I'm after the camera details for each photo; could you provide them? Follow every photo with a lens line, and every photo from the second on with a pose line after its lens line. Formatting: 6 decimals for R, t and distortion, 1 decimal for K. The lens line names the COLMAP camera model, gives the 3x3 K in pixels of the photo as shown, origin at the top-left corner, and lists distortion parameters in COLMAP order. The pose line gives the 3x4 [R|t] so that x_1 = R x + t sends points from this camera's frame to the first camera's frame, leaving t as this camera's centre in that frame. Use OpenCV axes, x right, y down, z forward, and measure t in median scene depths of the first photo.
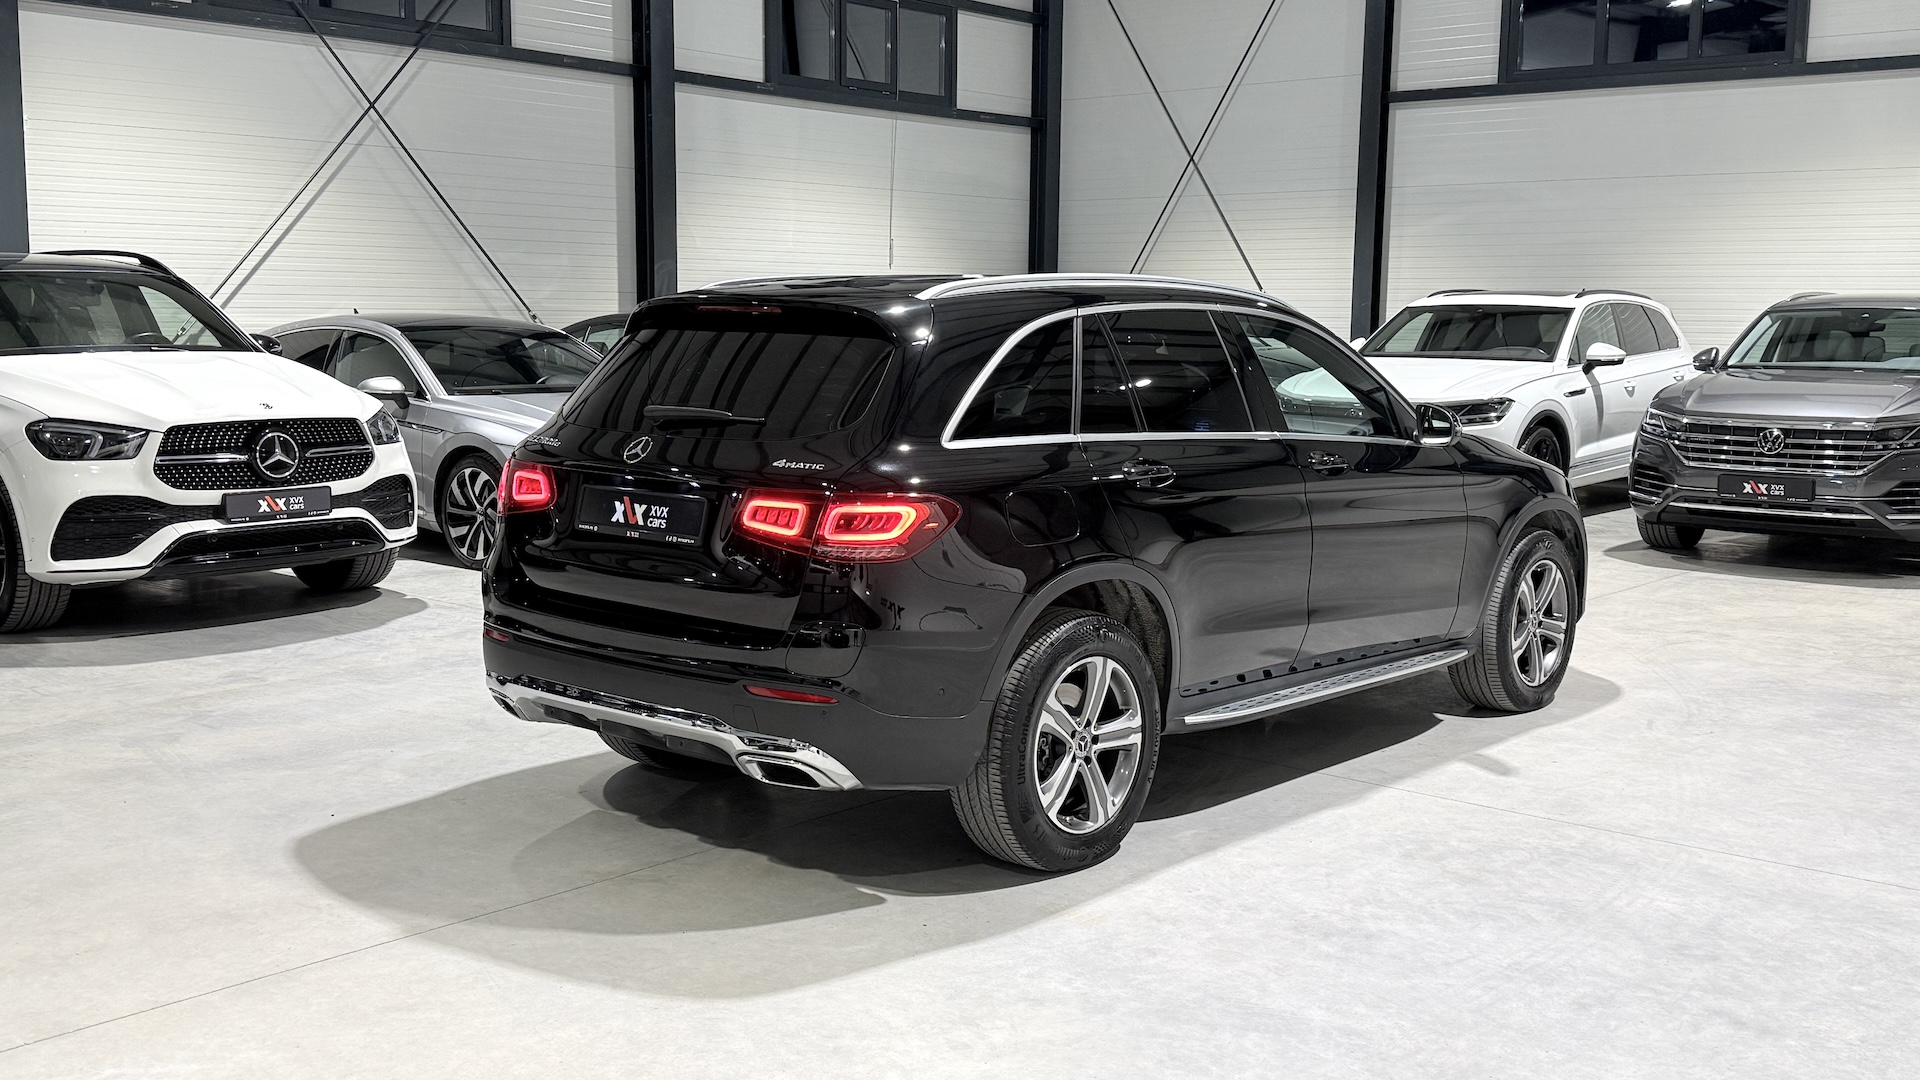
lens RADIAL K [[1877.5, 0, 960.0], [0, 1877.5, 540.0], [0, 0, 1]] dist [0.078350, 0.004472]
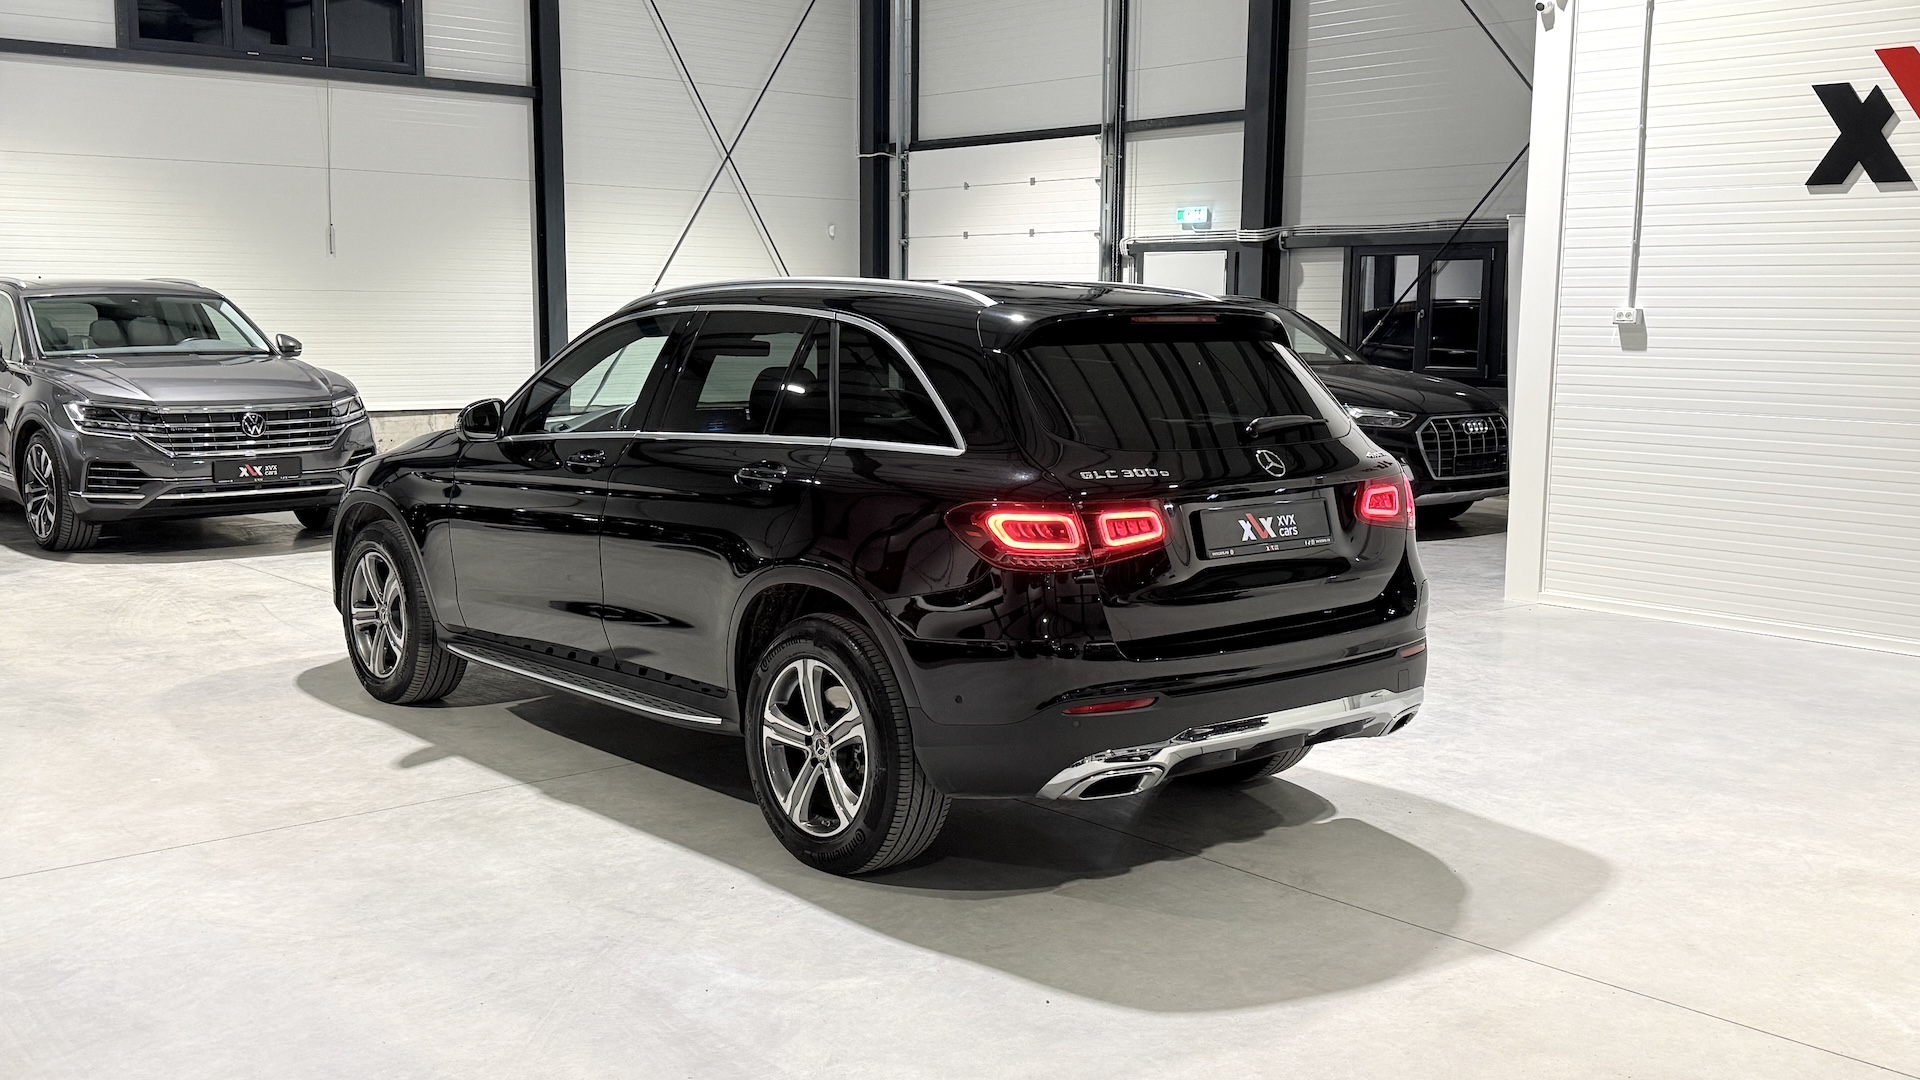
lens RADIAL K [[1877.5, 0, 960.0], [0, 1877.5, 540.0], [0, 0, 1]] dist [0.078350, 0.004472]
pose [[0.151942, -0.138989, 0.978568, -1.016183], [0.122864, 0.985040, 0.120831, -0.128048], [-0.980723, 0.101872, 0.166745, 0.862809]]
